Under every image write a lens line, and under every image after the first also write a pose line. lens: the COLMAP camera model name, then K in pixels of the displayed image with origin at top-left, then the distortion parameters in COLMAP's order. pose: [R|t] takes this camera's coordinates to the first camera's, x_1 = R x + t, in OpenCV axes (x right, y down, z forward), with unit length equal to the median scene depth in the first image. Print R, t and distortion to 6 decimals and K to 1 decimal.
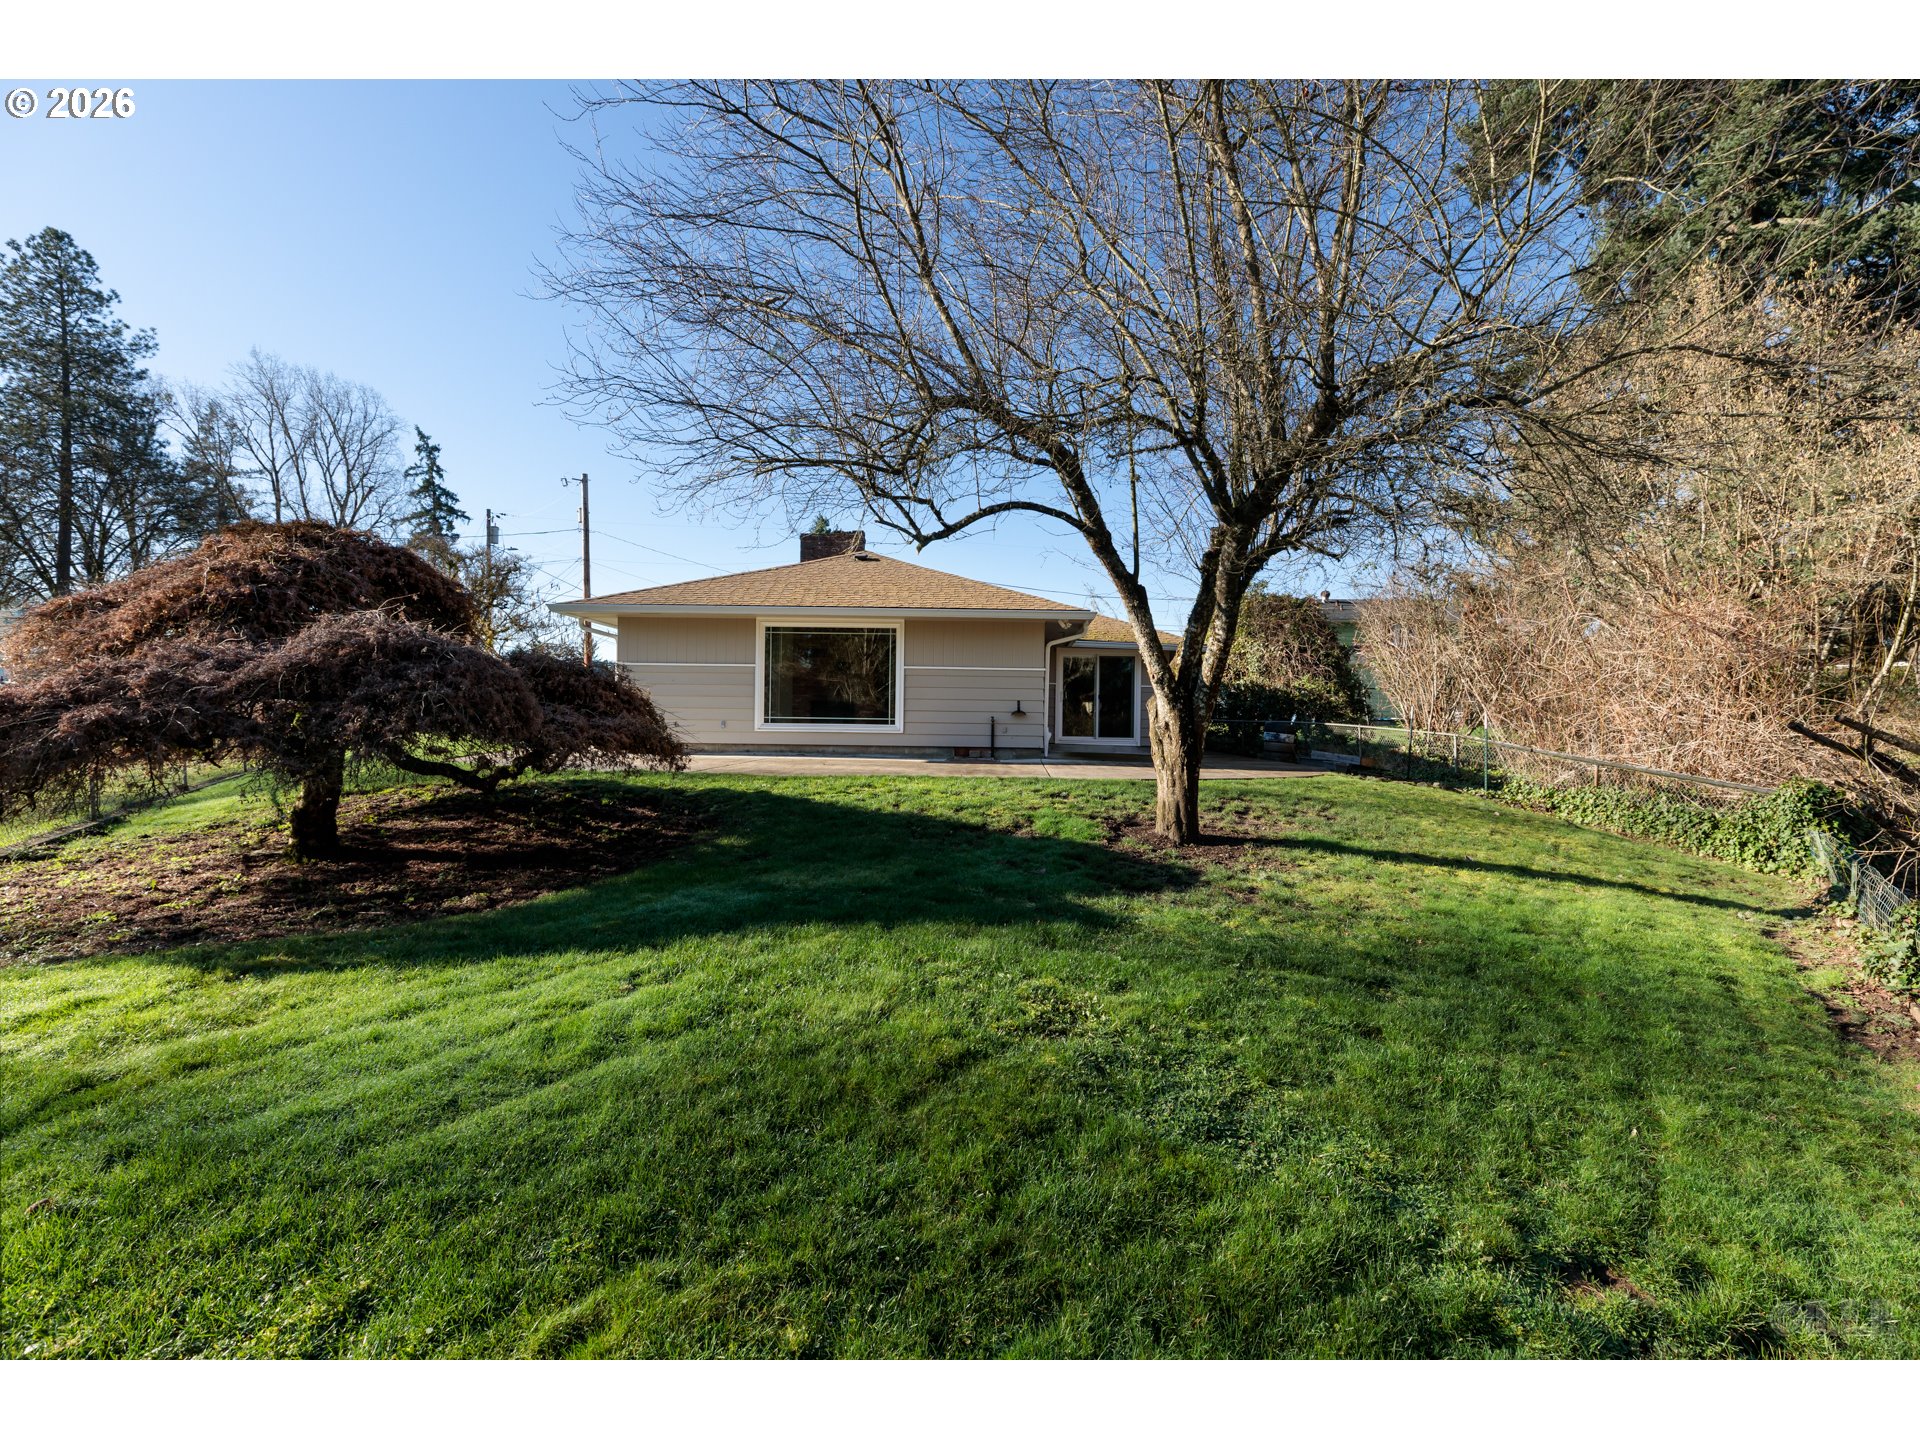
lens RADIAL K [[869.2, 0, 1005.5], [0, 869.2, 709.9], [0, 0, 1]] dist [0.001192, 0.000023]
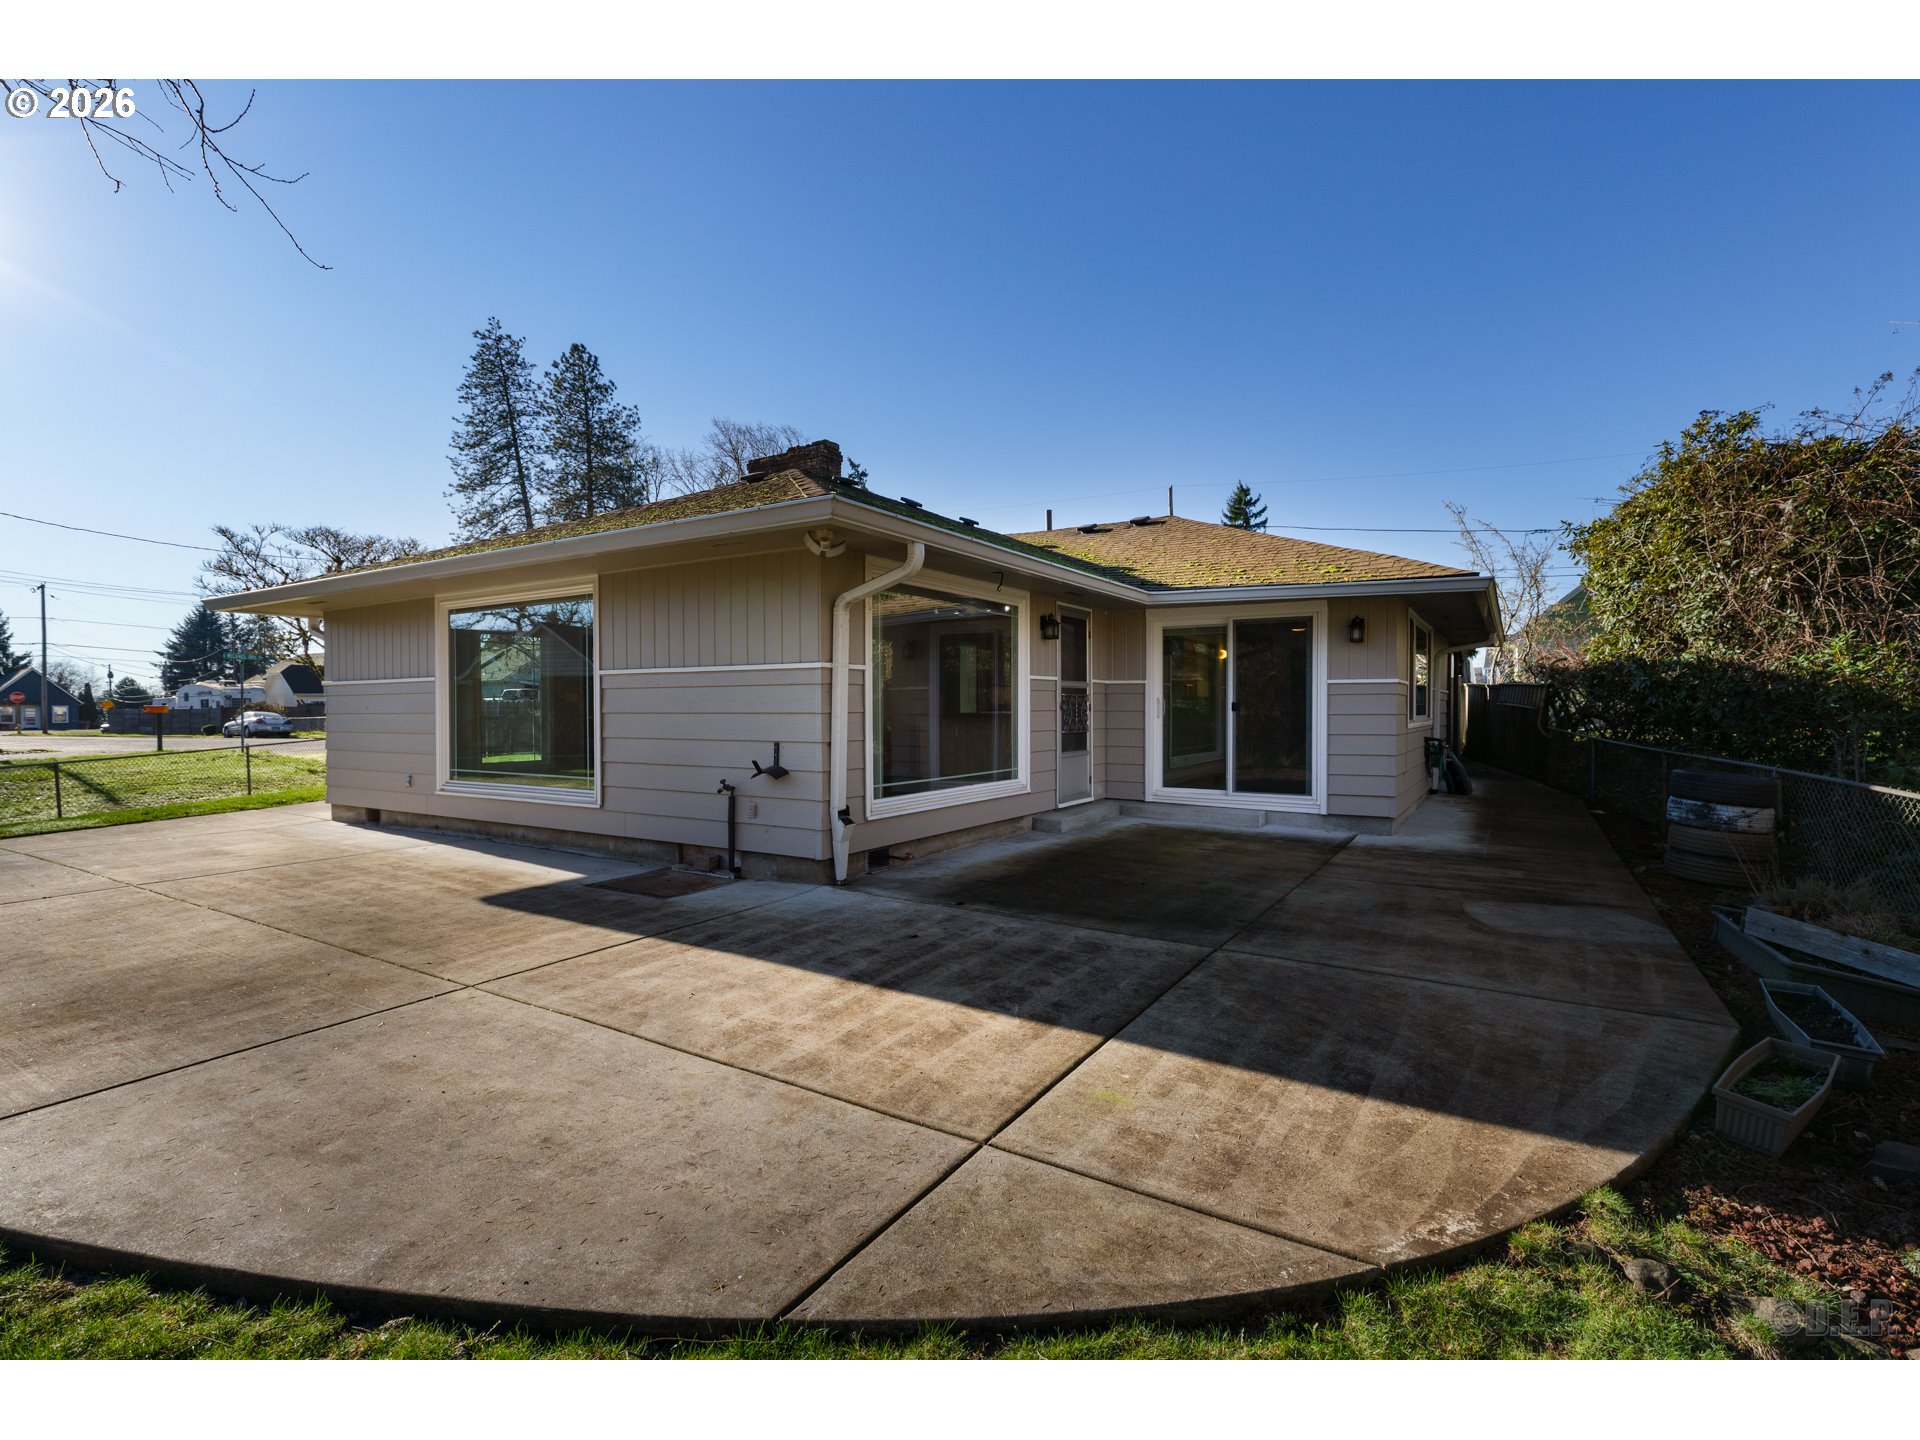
lens RADIAL K [[869.2, 0, 1005.5], [0, 869.2, 709.9], [0, 0, 1]] dist [0.001192, 0.000023]
pose [[0.860845, -0.014277, -0.508667, 0.212337], [0.021110, 0.999748, 0.007666, -0.017737], [0.508429, -0.017337, 0.860929, 0.476153]]
